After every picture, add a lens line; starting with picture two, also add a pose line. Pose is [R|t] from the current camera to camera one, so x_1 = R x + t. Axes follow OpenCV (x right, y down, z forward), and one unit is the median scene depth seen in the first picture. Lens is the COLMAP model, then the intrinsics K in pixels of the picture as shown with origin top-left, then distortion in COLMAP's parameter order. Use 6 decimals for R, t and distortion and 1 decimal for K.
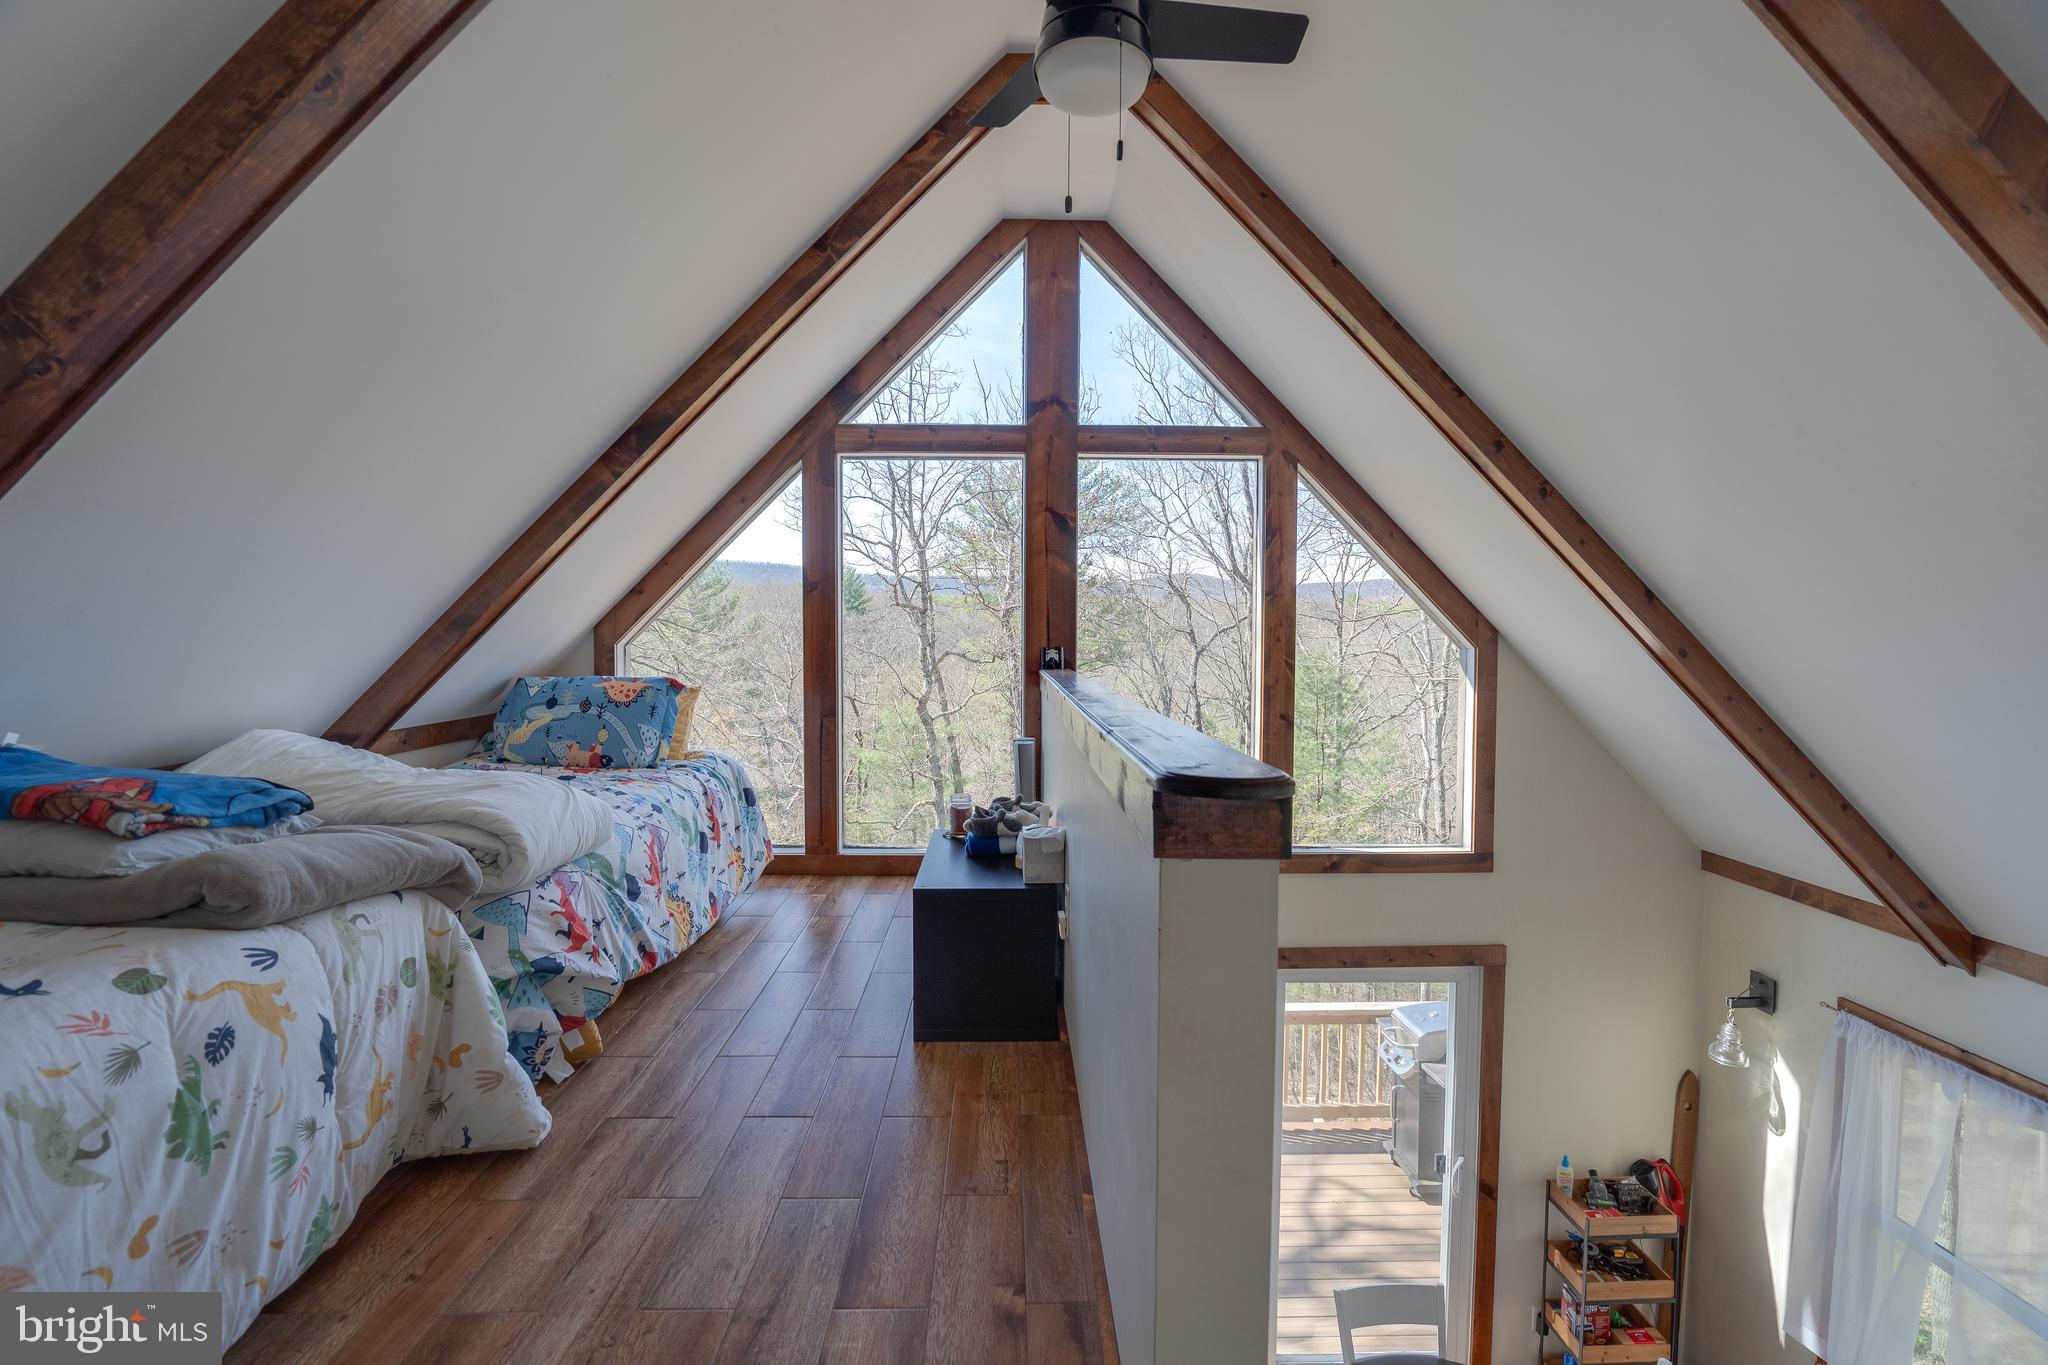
lens RADIAL K [[948.3, 0, 1025.2], [0, 948.3, 685.1], [0, 0, 1]] dist [-0.018901, 0.002178]
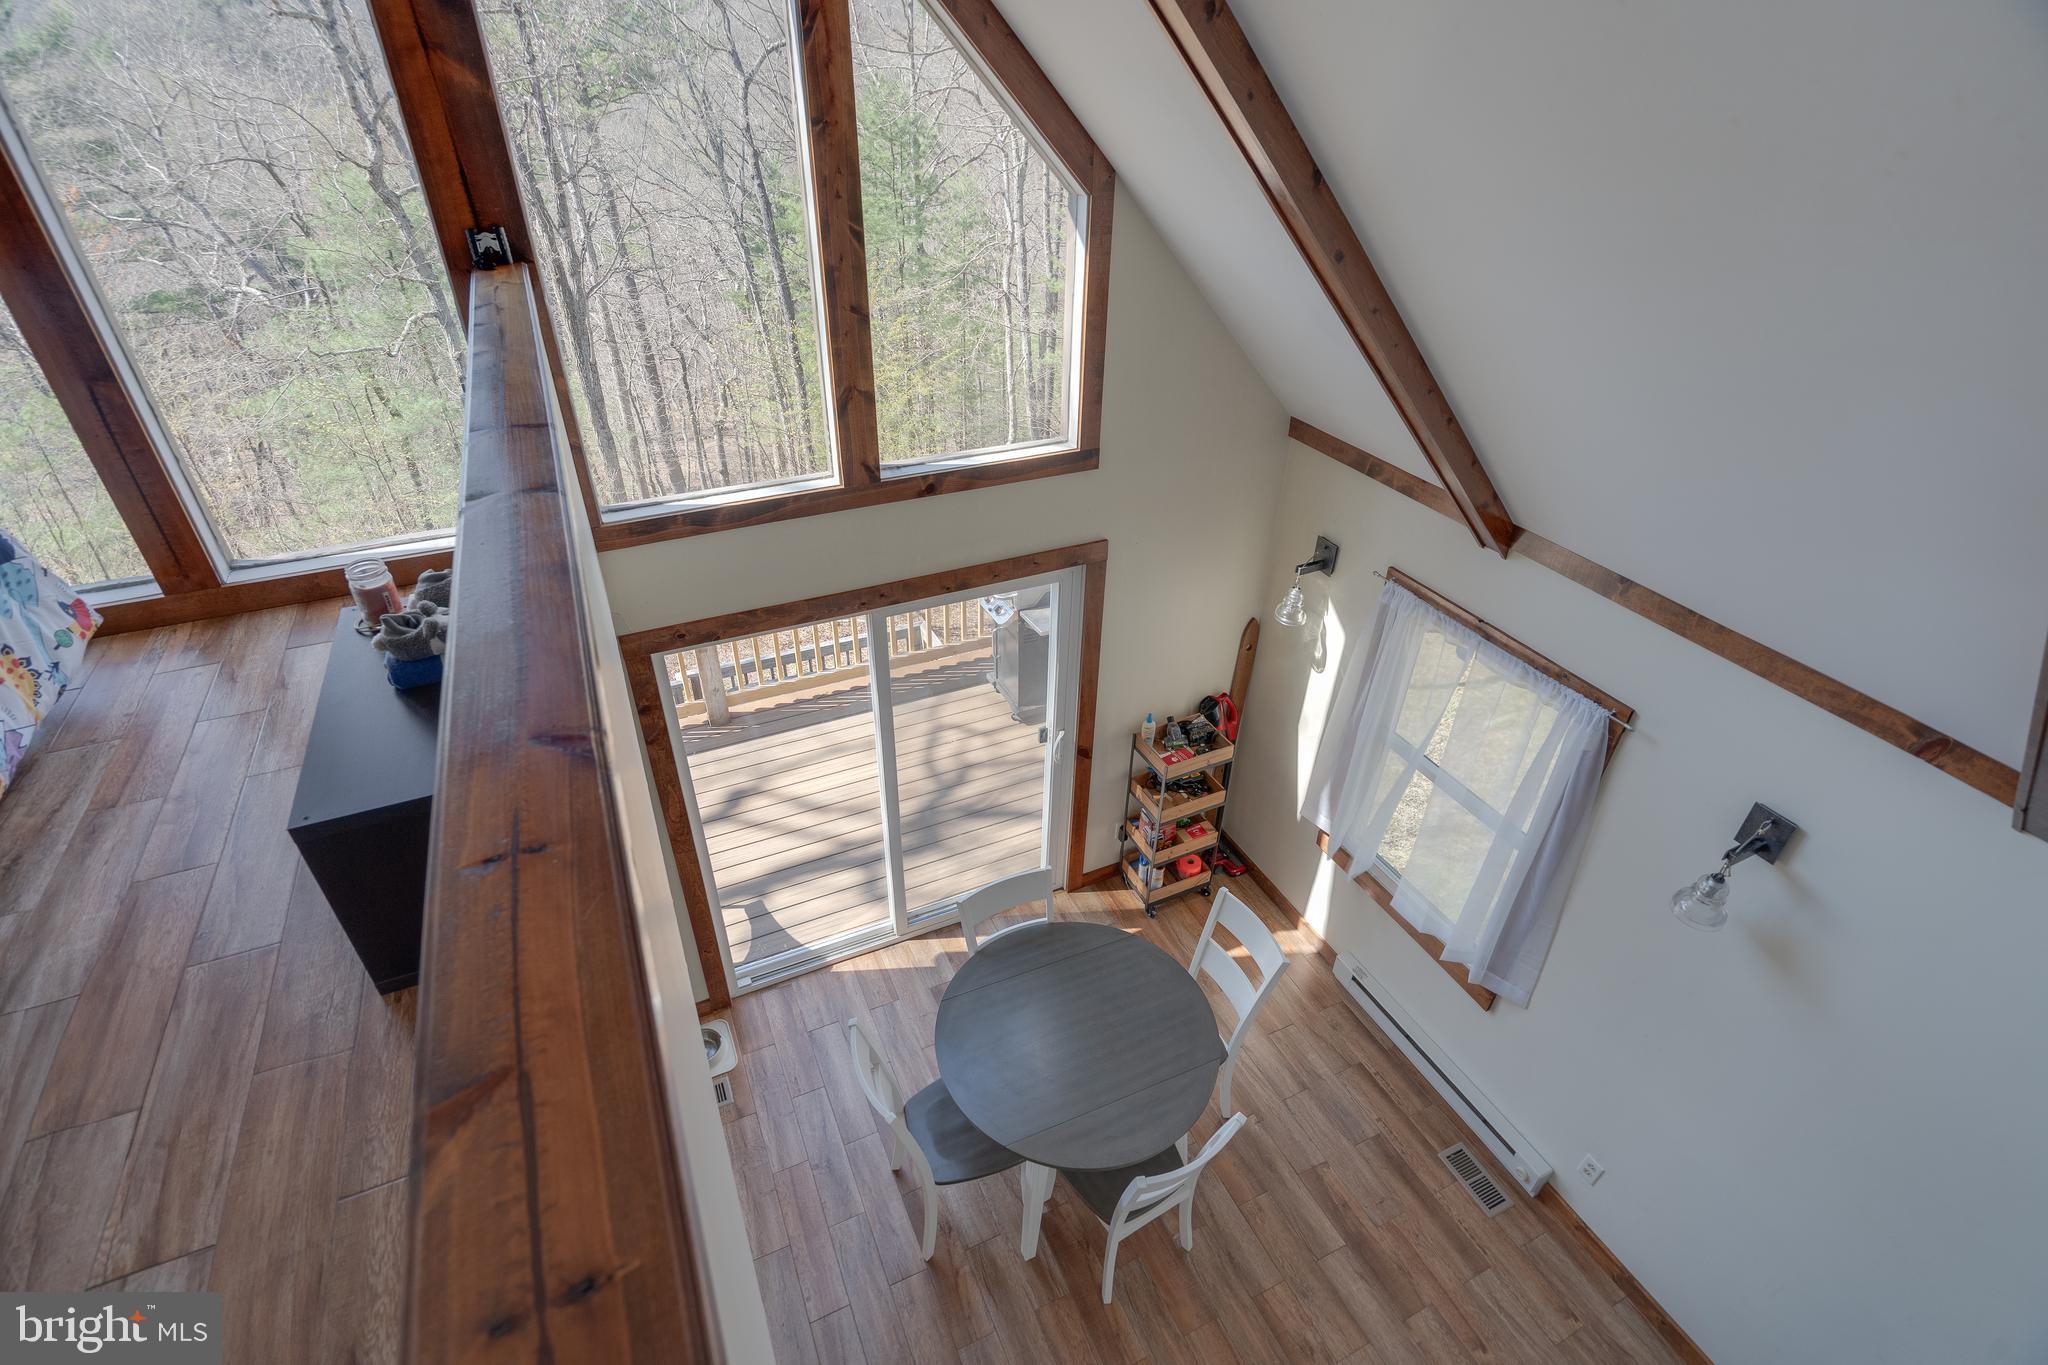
lens RADIAL K [[948.3, 0, 1024.8], [0, 948.3, 681.3], [0, 0, 1]] dist [-0.018901, 0.002178]
pose [[0.912681, -0.216216, 0.346791, 0.072548], [0.004371, 0.853696, 0.520754, -0.102475], [-0.408649, -0.473767, 0.780097, 0.224281]]
